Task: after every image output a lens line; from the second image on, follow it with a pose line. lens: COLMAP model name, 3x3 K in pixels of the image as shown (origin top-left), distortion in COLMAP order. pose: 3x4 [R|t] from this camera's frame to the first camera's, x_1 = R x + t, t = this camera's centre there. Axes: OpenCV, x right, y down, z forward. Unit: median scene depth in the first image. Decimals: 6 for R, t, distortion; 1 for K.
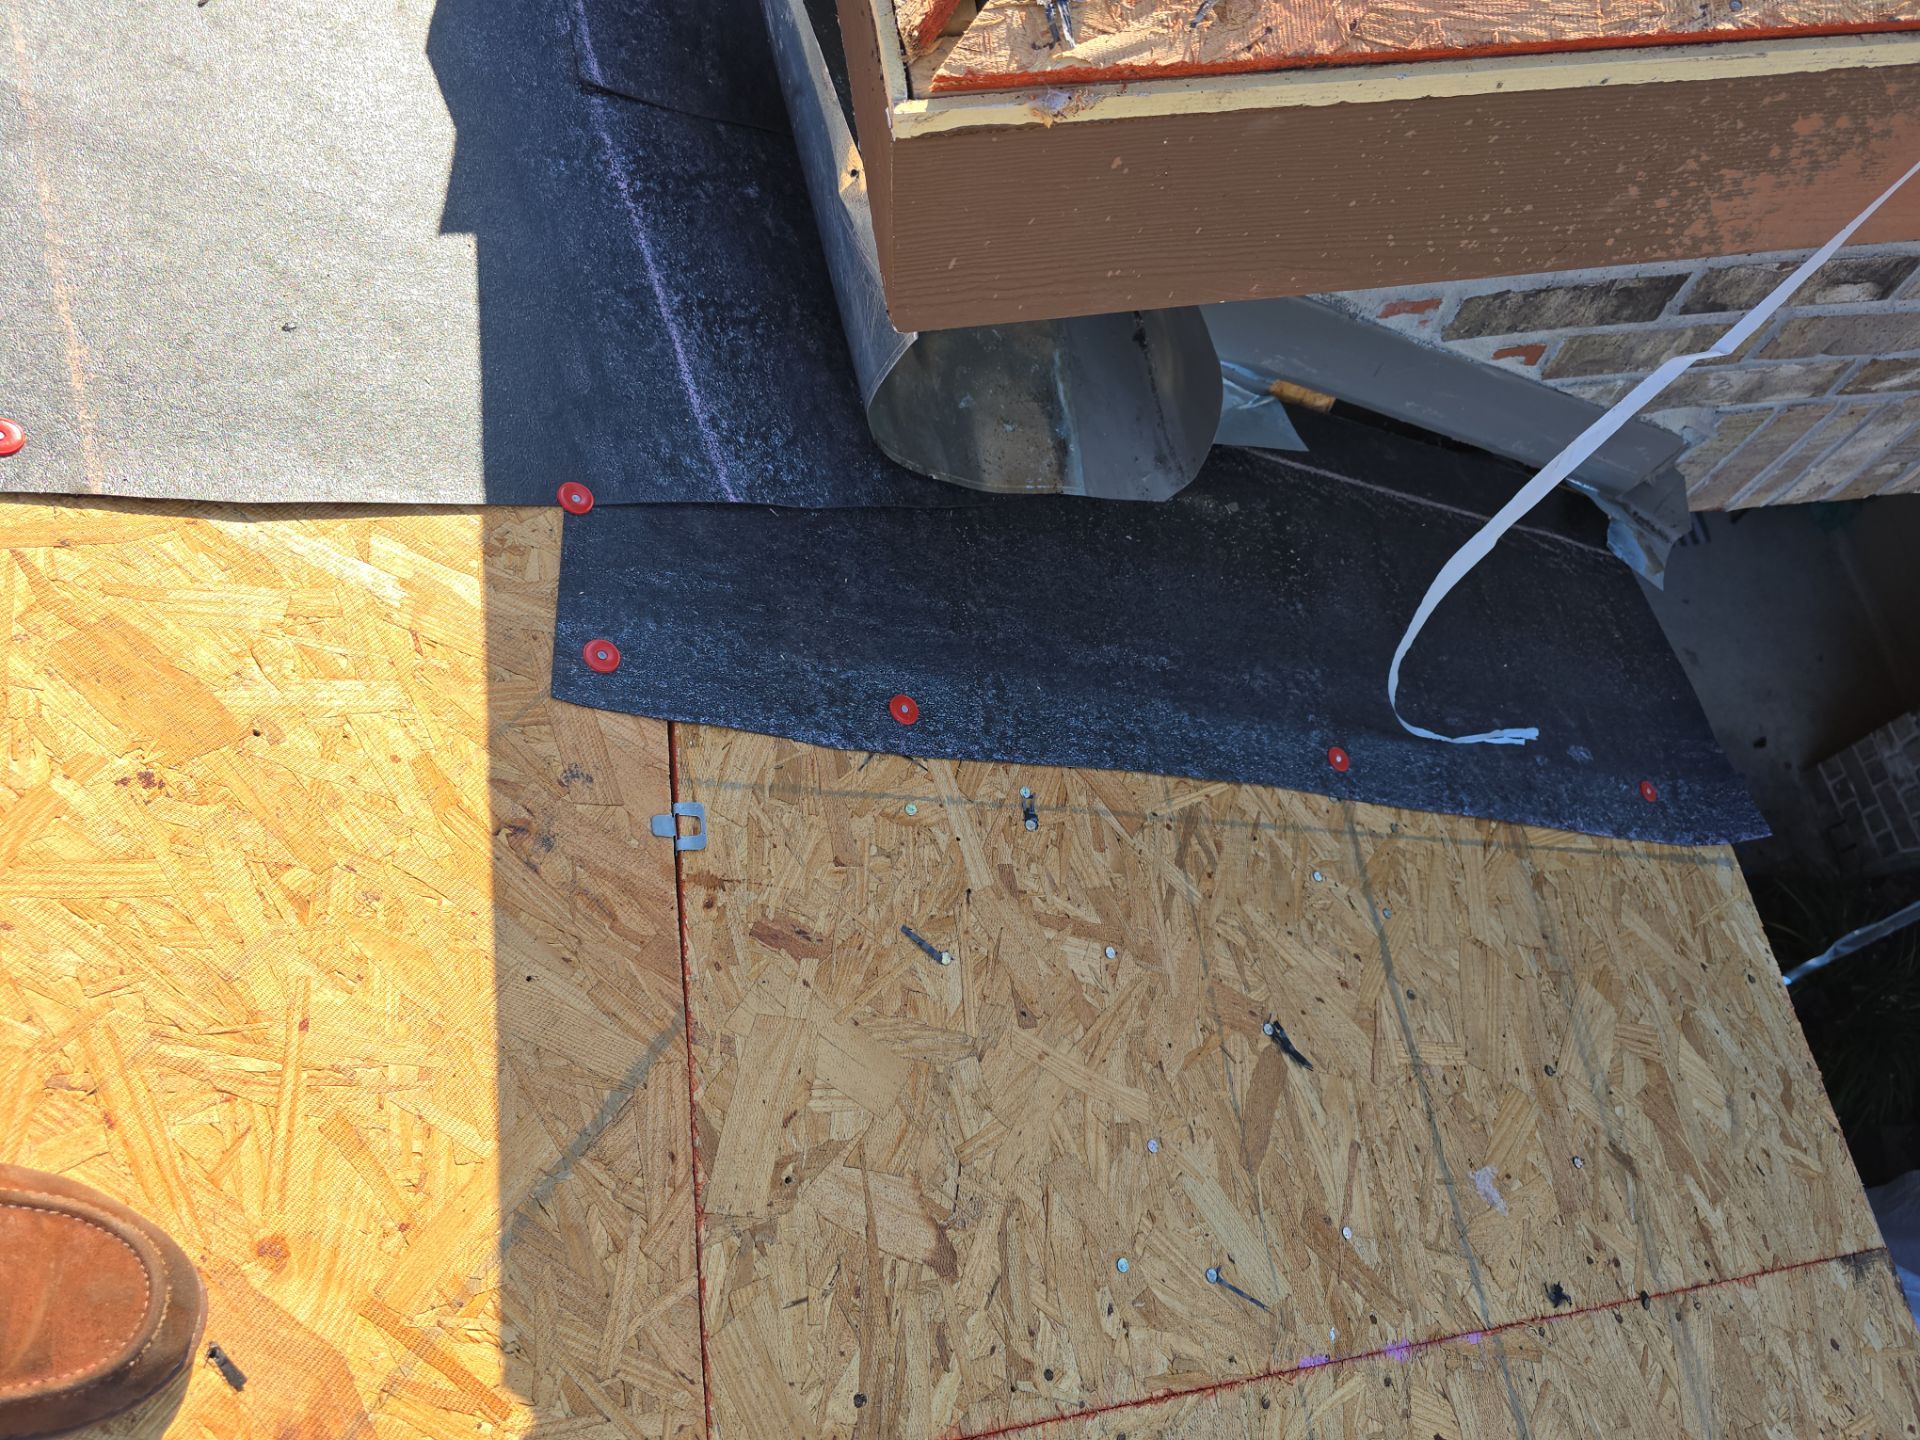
lens RADIAL K [[1274.6, 0, 953.4], [0, 1274.6, 723.0], [0, 0, 1]] dist [0.059508, -0.048574]
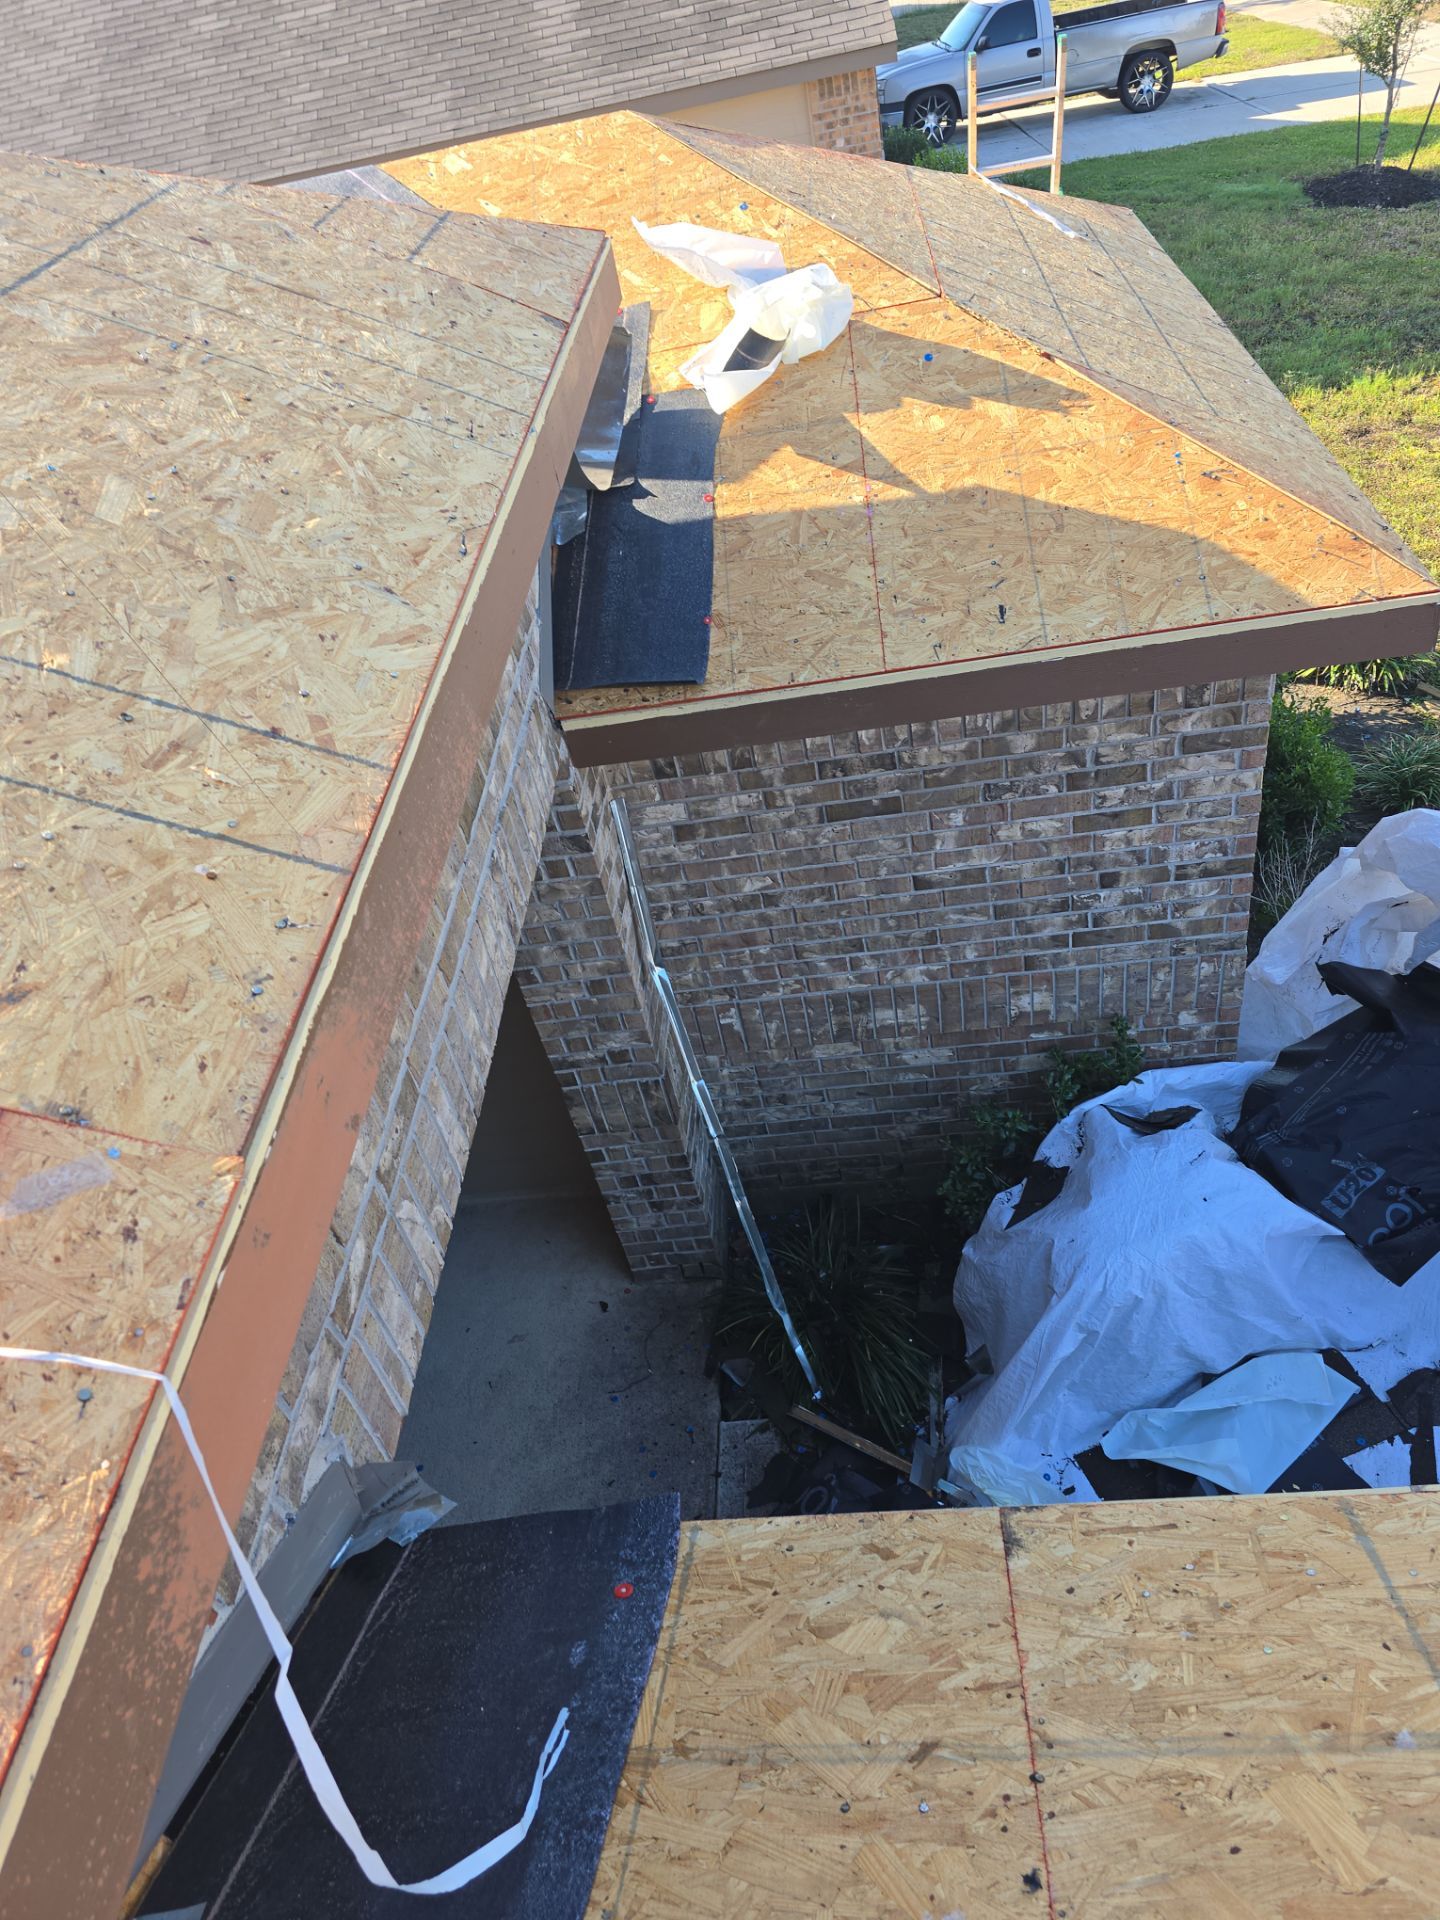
lens RADIAL K [[1274.6, 0, 713.1], [0, 1274.6, 1067.1], [0, 0, 1]] dist [0.059508, -0.048574]
pose [[0.166967, -0.713653, 0.680310, 0.195772], [0.961541, 0.270480, 0.047748, -0.097514], [-0.218085, 0.646173, 0.731368, -0.300403]]
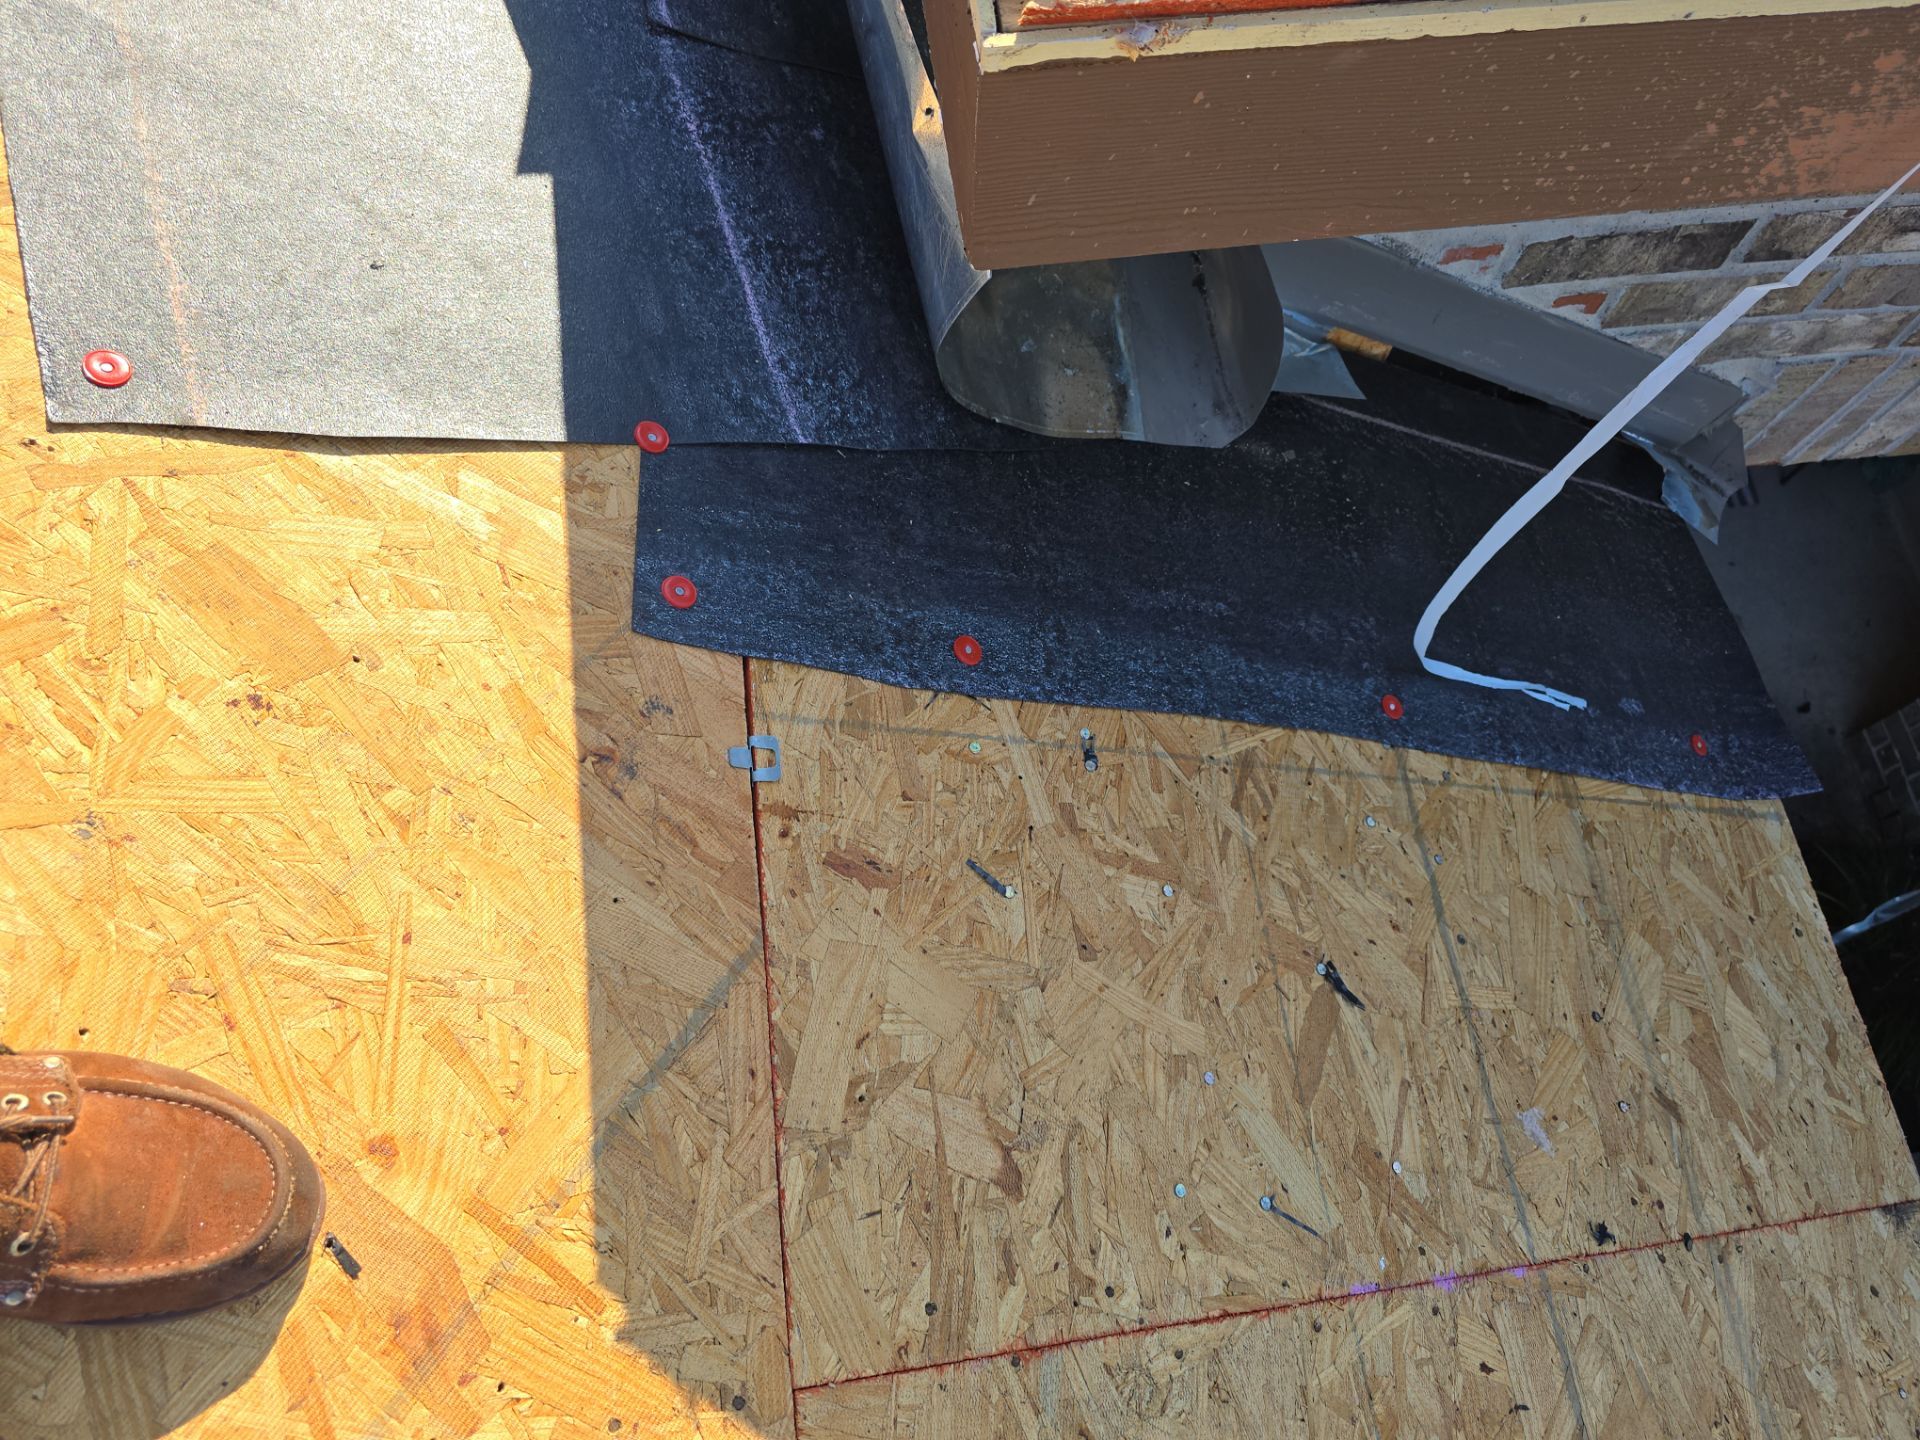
lens RADIAL K [[1274.6, 0, 962.3], [0, 1274.6, 718.0], [0, 0, 1]] dist [0.059508, -0.048574]
pose [[0.999795, 0.007958, -0.018610, -0.024796], [-0.007439, 0.999585, 0.027823, 0.015982], [0.018824, -0.027679, 0.999440, -0.017117]]
